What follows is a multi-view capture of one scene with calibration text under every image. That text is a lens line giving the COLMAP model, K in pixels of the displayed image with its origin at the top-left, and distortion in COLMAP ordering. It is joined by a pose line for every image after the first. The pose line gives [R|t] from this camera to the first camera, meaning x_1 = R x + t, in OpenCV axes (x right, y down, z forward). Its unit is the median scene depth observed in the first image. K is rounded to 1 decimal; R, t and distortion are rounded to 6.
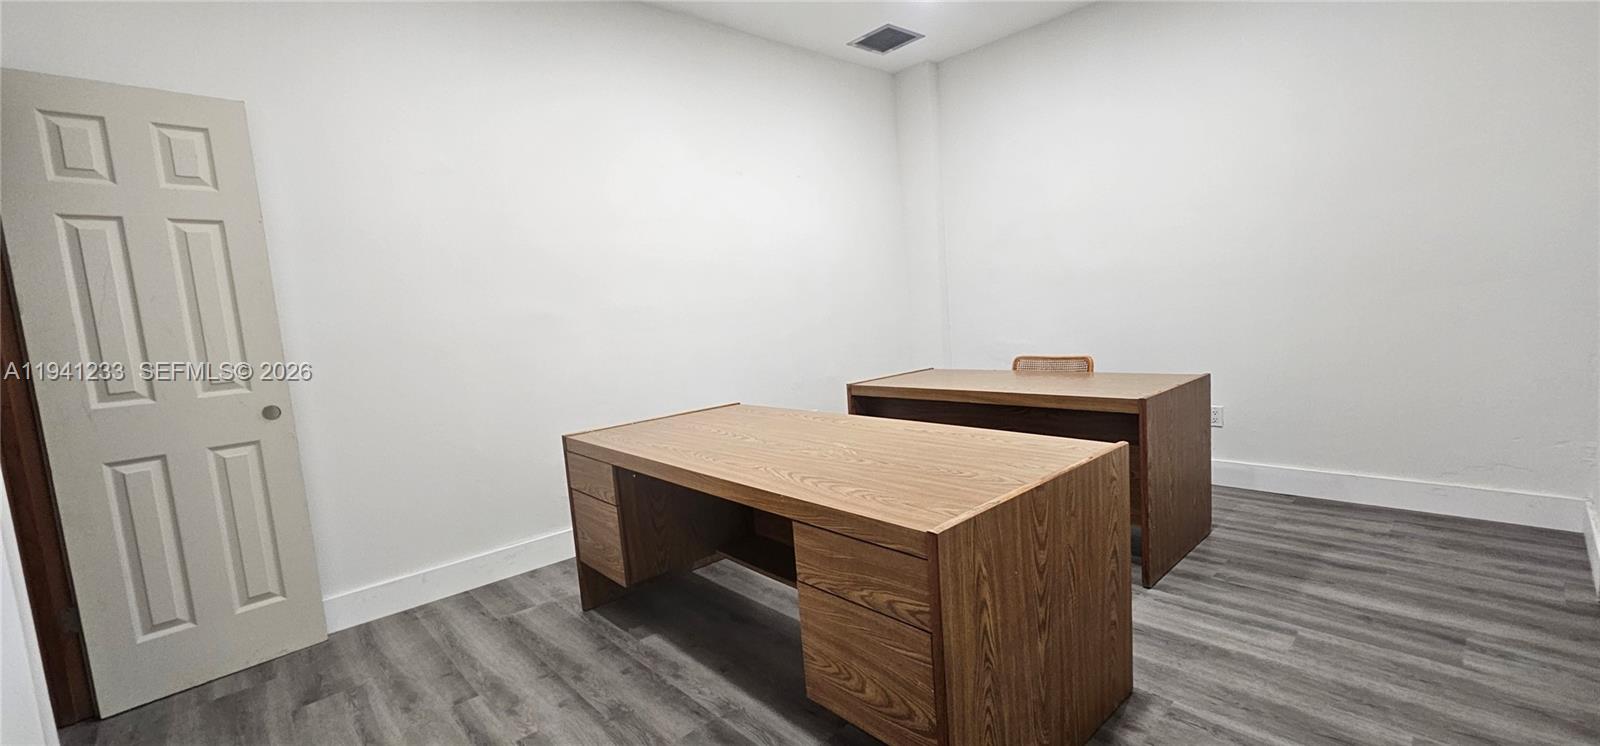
lens RADIAL K [[655.0, 0, 813.3], [0, 655.0, 371.5], [0, 0, 1]] dist [0.020341, -0.000022]
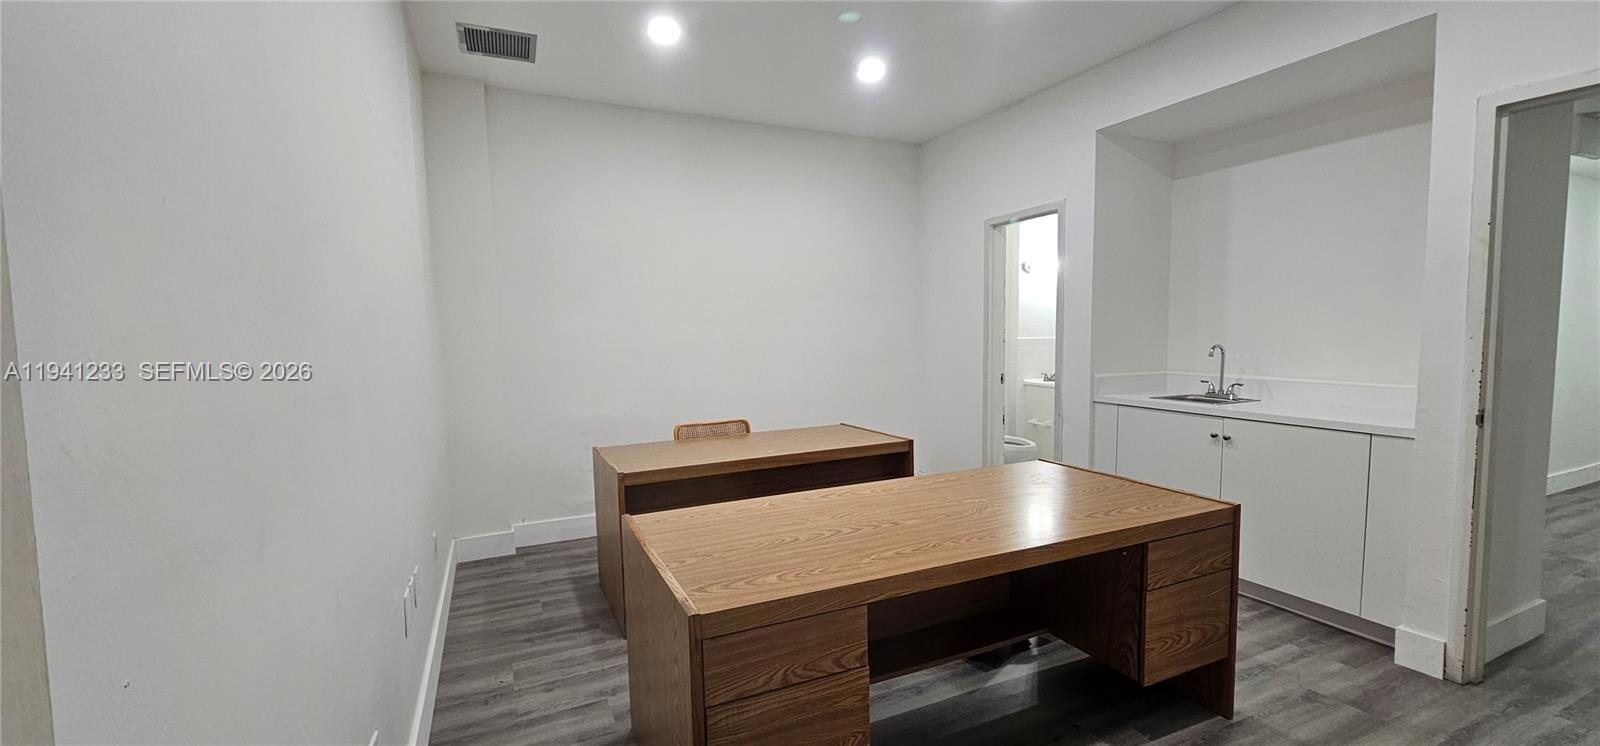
lens RADIAL K [[655.0, 0, 813.3], [0, 655.0, 371.5], [0, 0, 1]] dist [0.020341, -0.000022]
pose [[0.286477, 0.007797, 0.958055, -1.375620], [0.095428, 0.994762, -0.036630, -0.111536], [-0.953323, 0.101919, 0.284233, 1.167288]]
